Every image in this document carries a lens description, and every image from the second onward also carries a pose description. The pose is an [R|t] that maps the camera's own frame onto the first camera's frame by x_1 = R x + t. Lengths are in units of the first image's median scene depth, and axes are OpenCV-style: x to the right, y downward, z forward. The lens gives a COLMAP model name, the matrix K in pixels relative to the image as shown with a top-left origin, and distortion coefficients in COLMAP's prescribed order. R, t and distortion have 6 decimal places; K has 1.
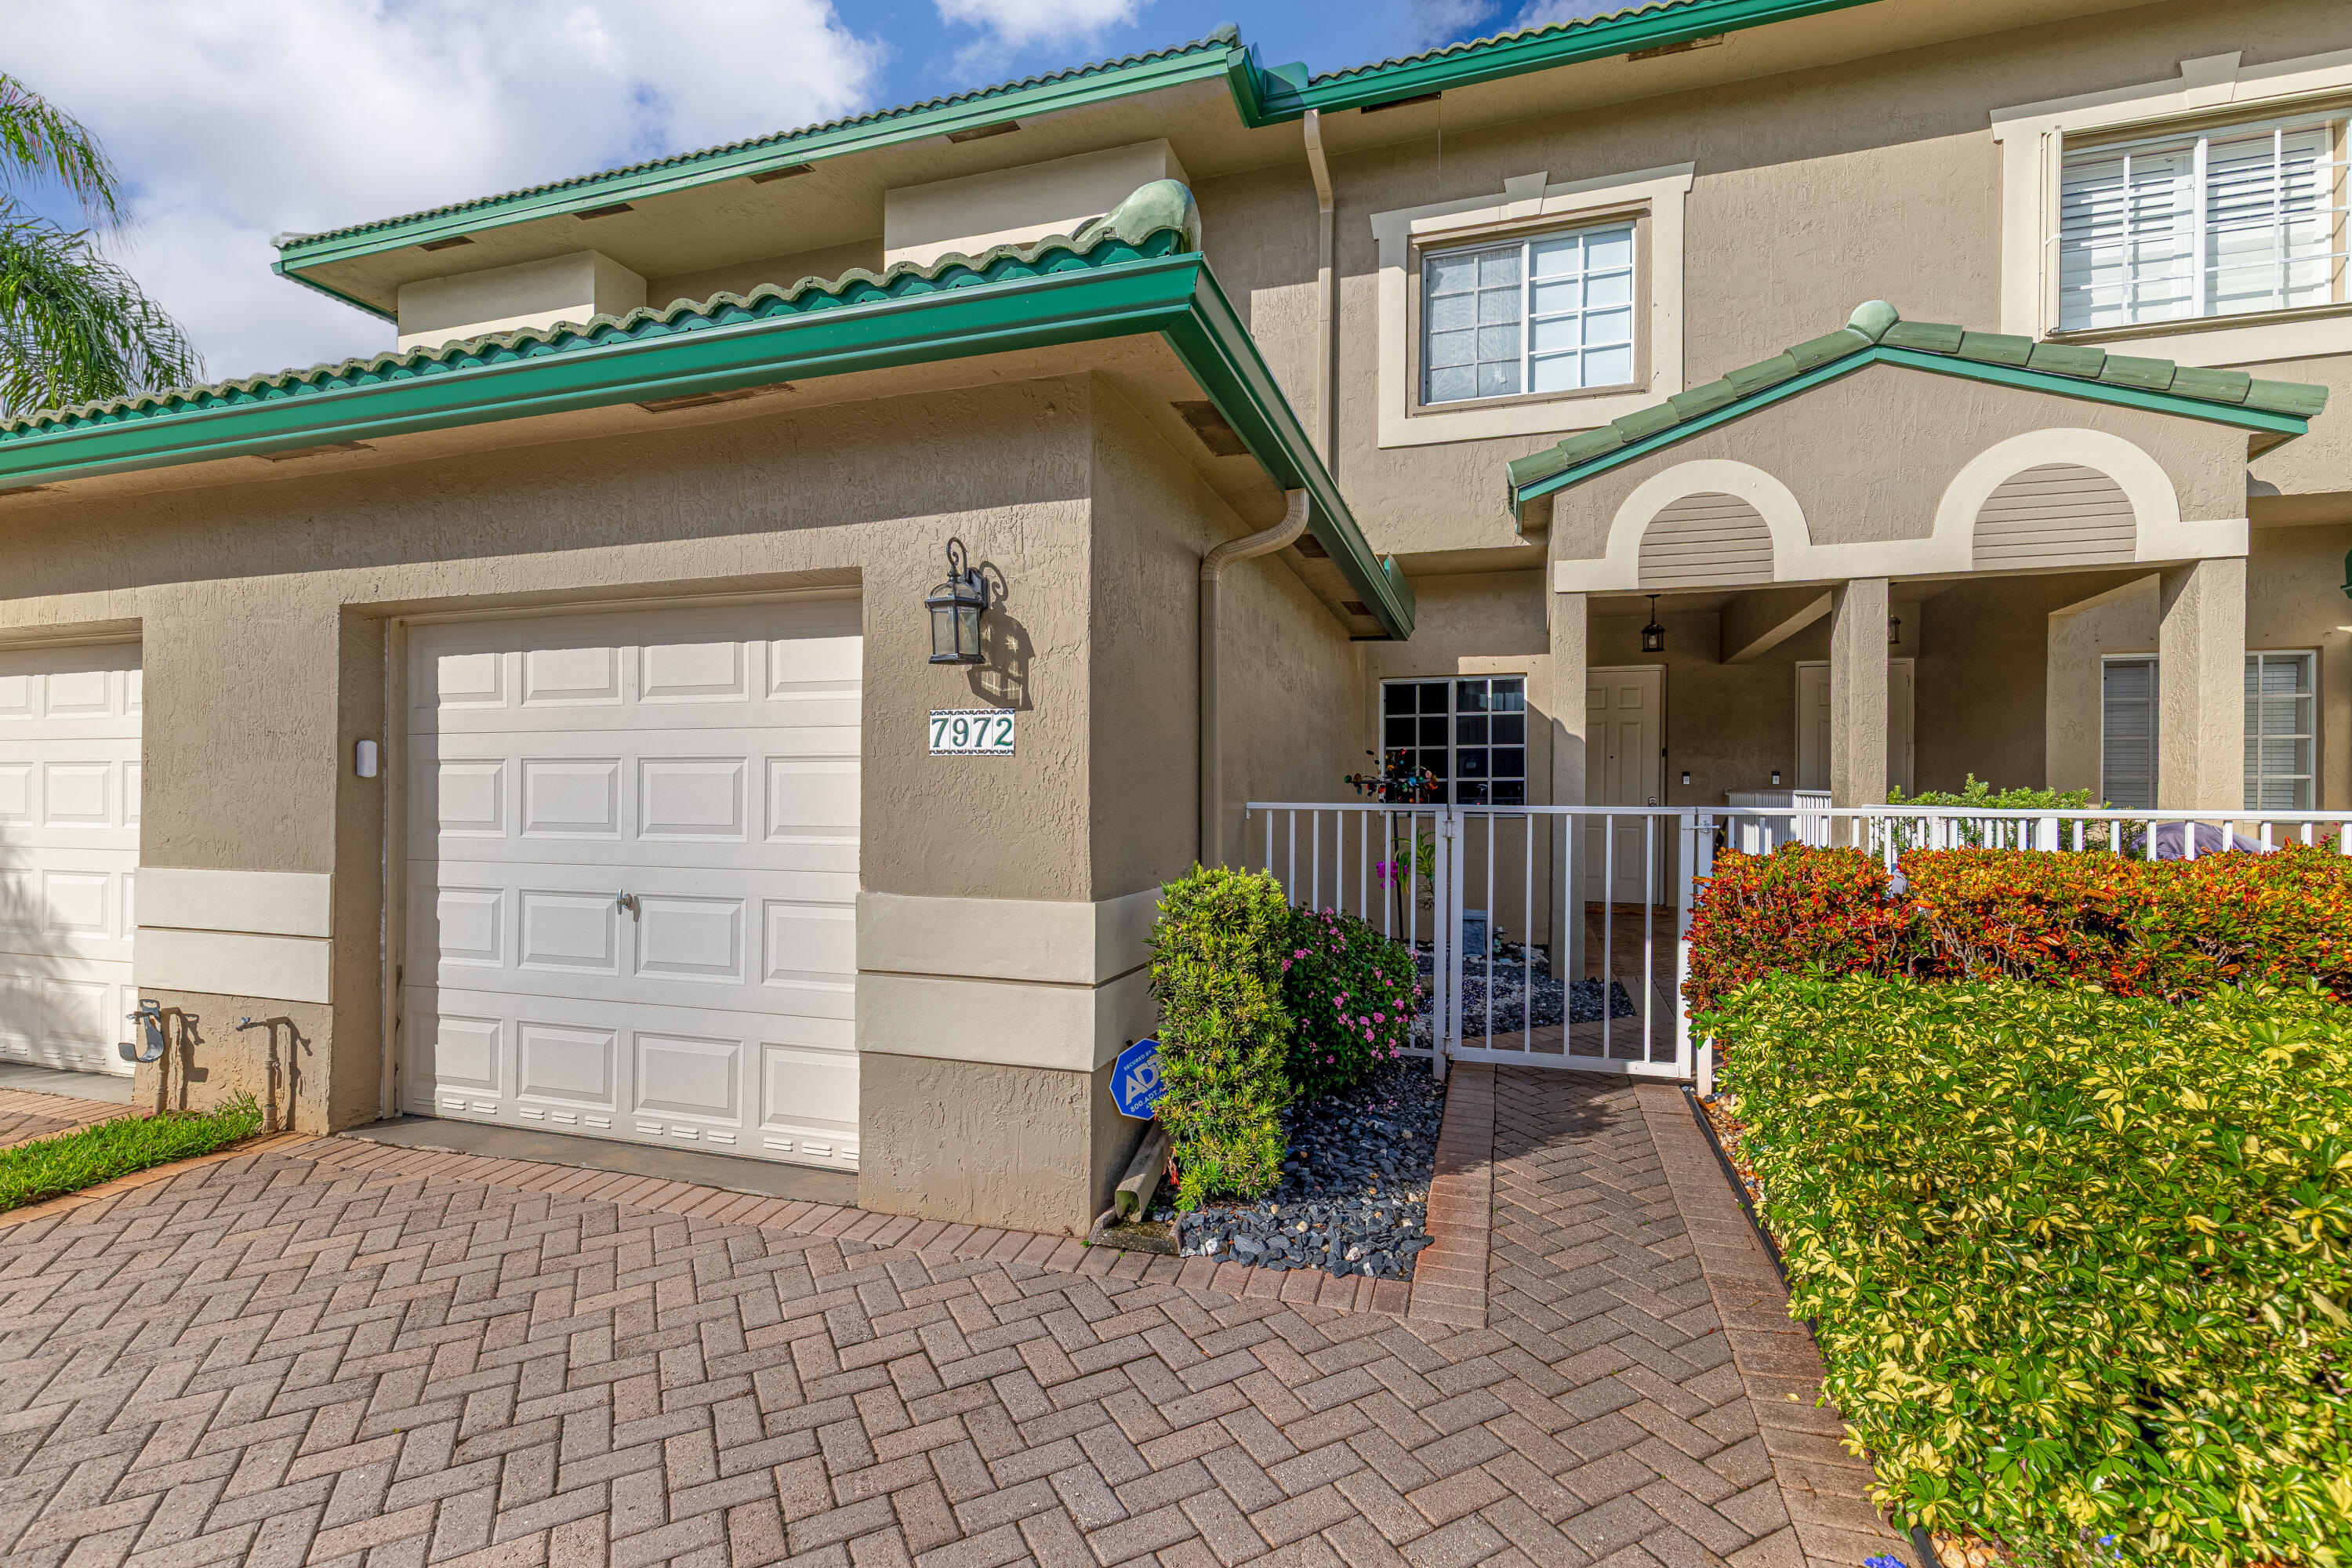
lens RADIAL K [[1115.5, 0, 1125.2], [0, 1115.5, 796.2], [0, 0, 1]] dist [0.005794, -0.000381]
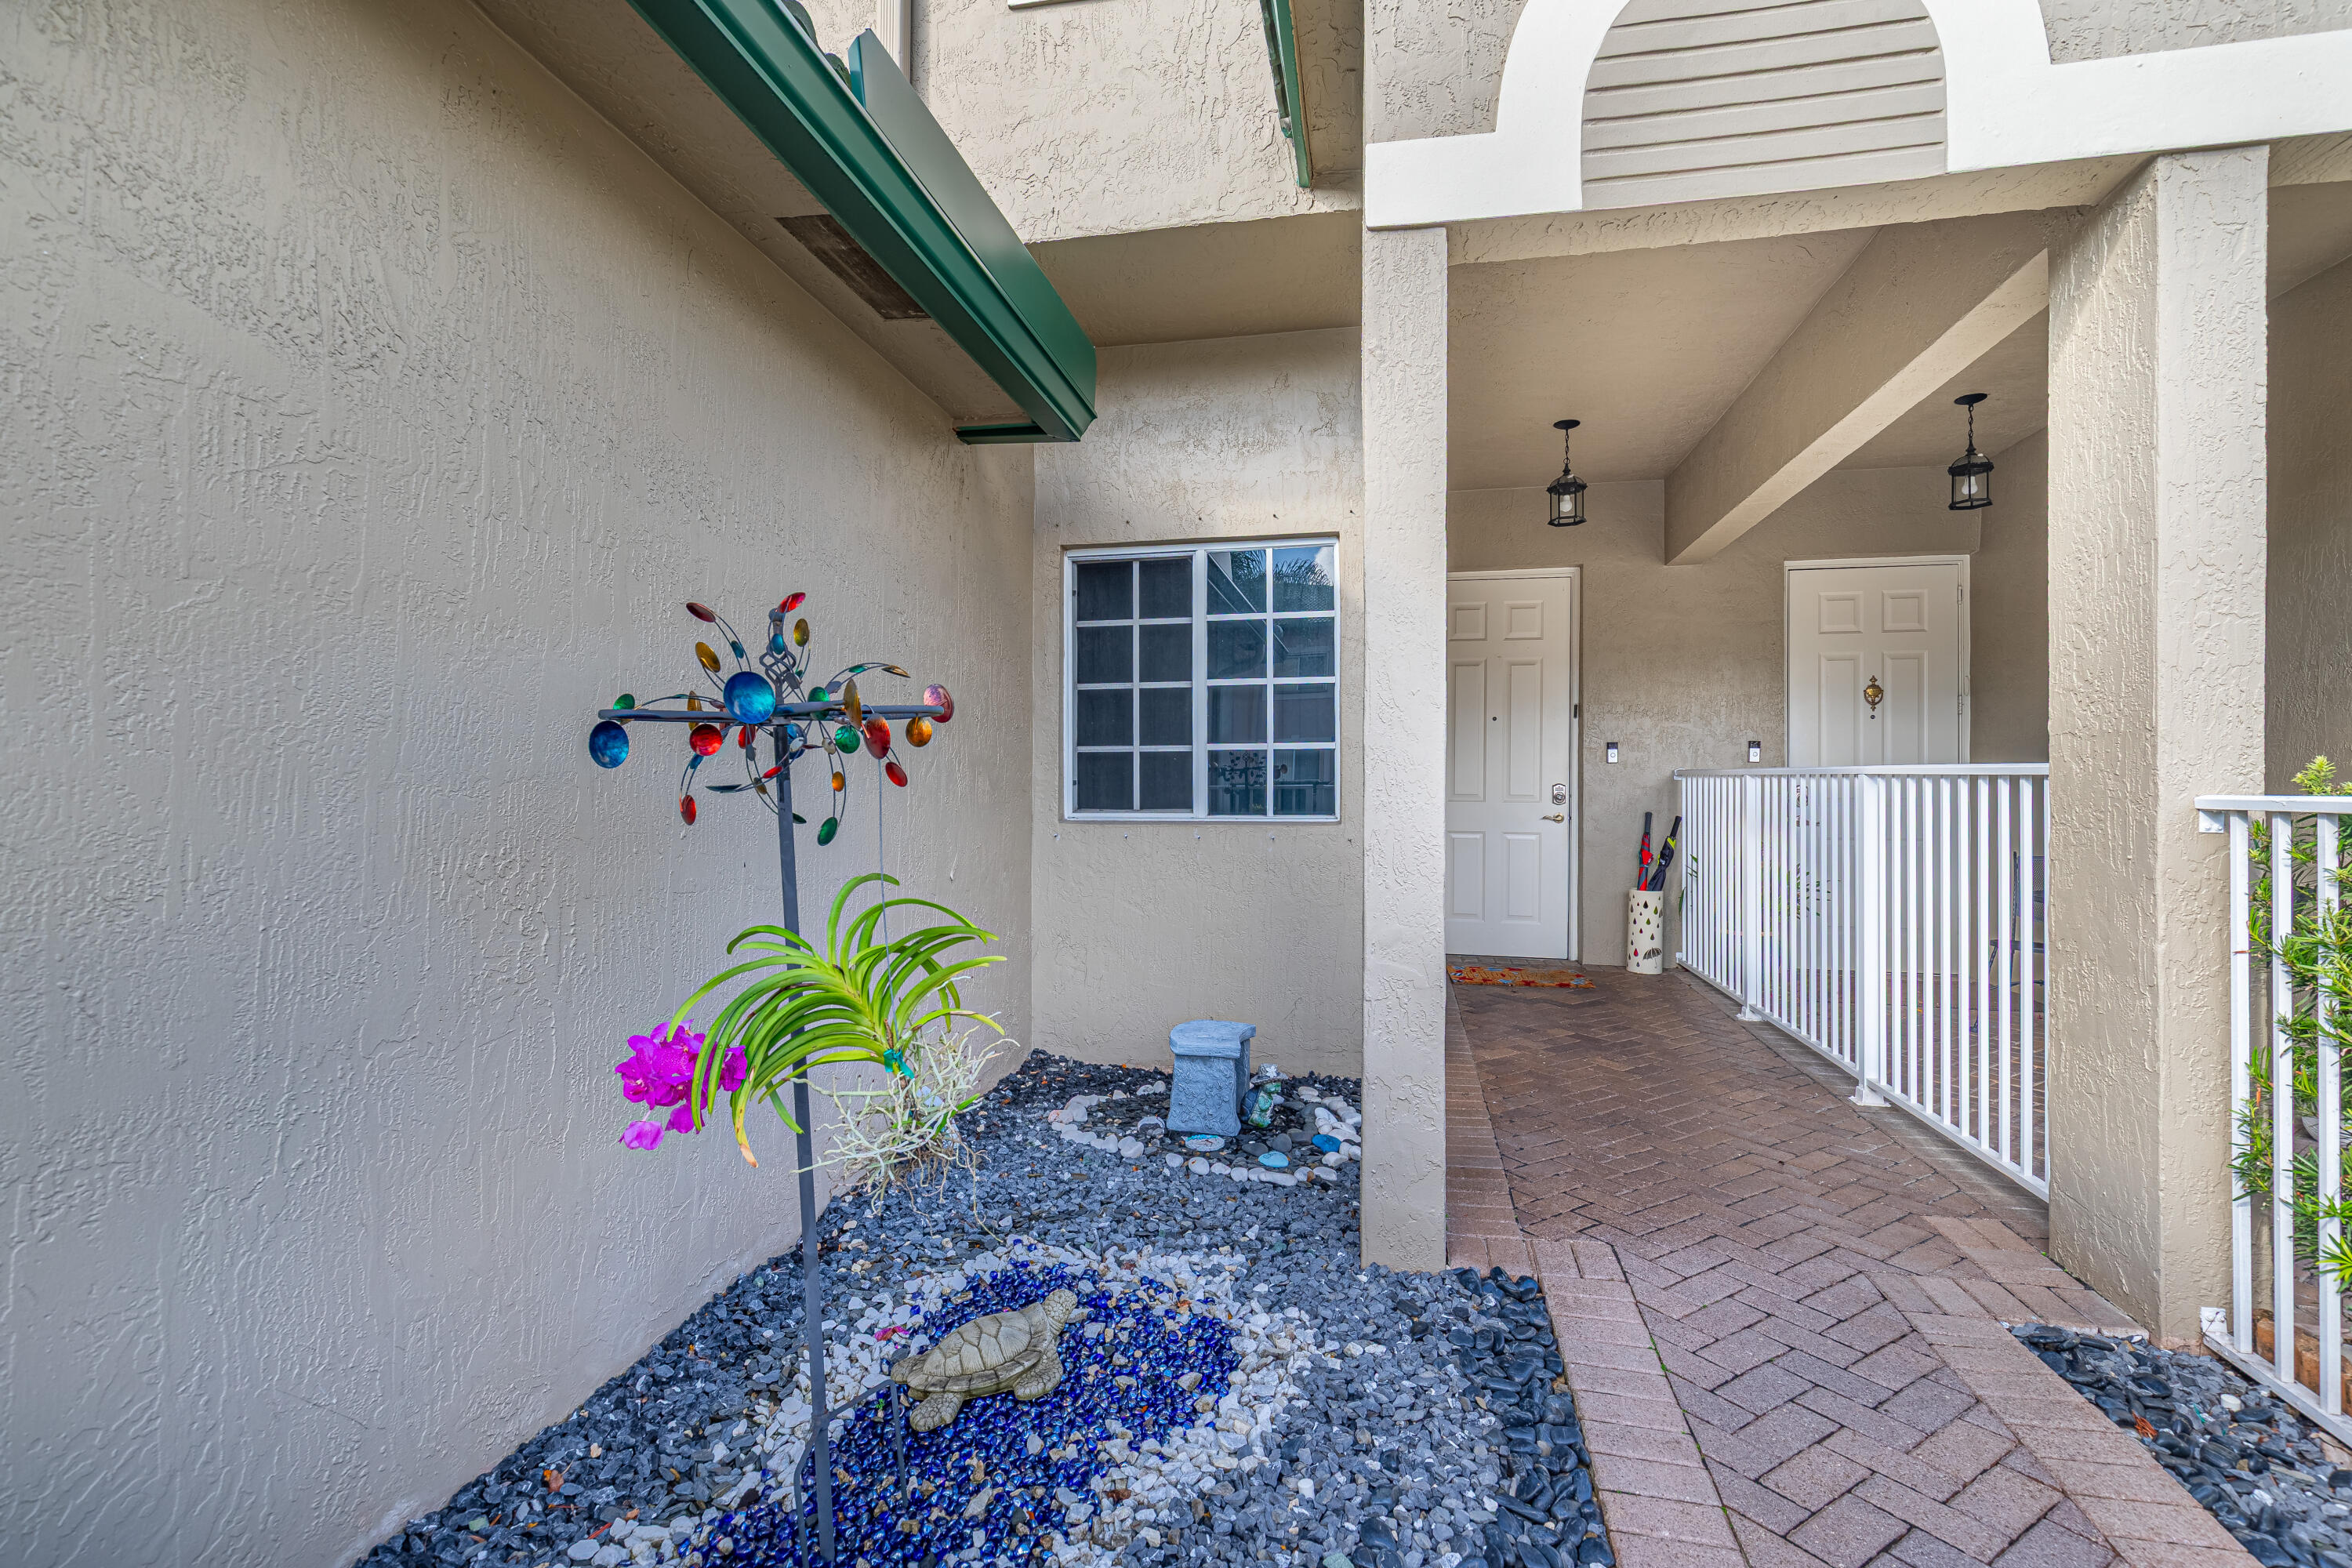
lens RADIAL K [[1115.5, 0, 1175.9], [0, 1115.5, 782.4], [0, 0, 1]] dist [0.005794, -0.000381]
pose [[0.990335, -0.002039, 0.138684, 0.310172], [0.002893, 0.999978, -0.005953, 0.005596], [-0.138669, 0.006297, 0.990319, 0.734483]]
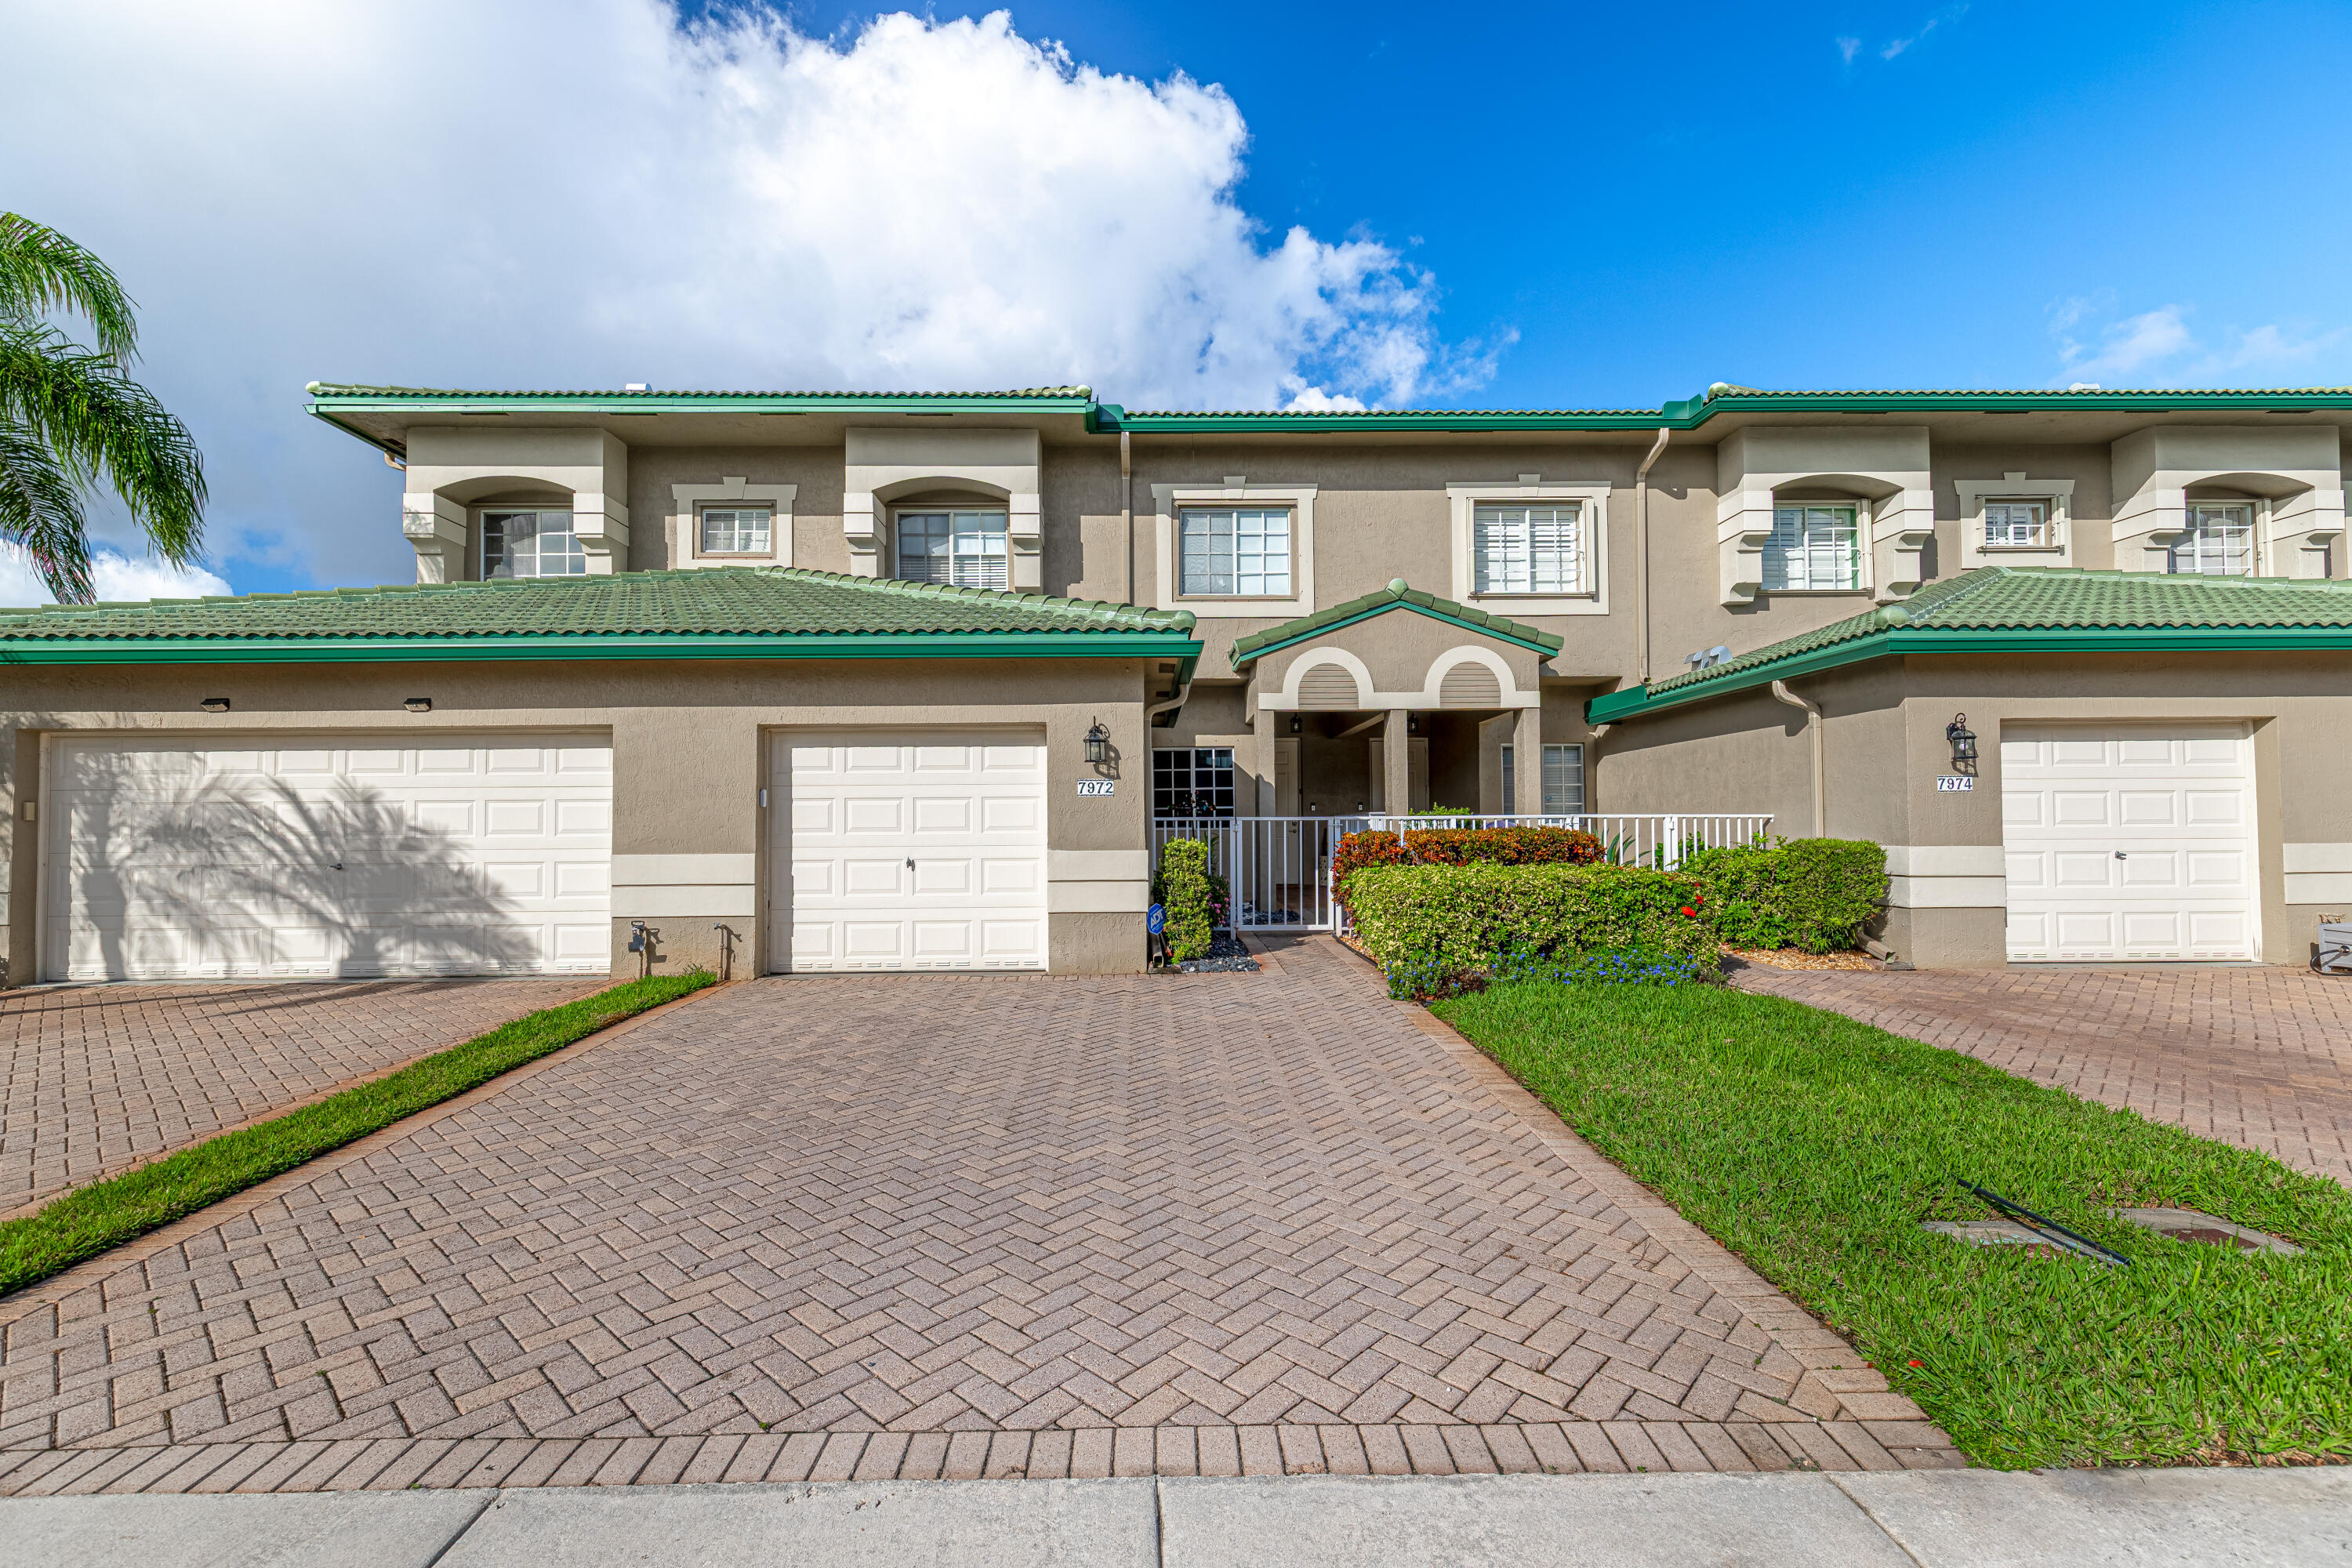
lens RADIAL K [[1048.4, 0, 1164.9], [0, 1048.4, 785.6], [0, 0, 1]] dist [0.009862, -0.002037]
pose [[0.940847, 0.002371, 0.338823, -0.417598], [0.011200, 0.999212, -0.038090, 0.017038], [-0.338646, 0.039632, 0.940079, -0.701762]]
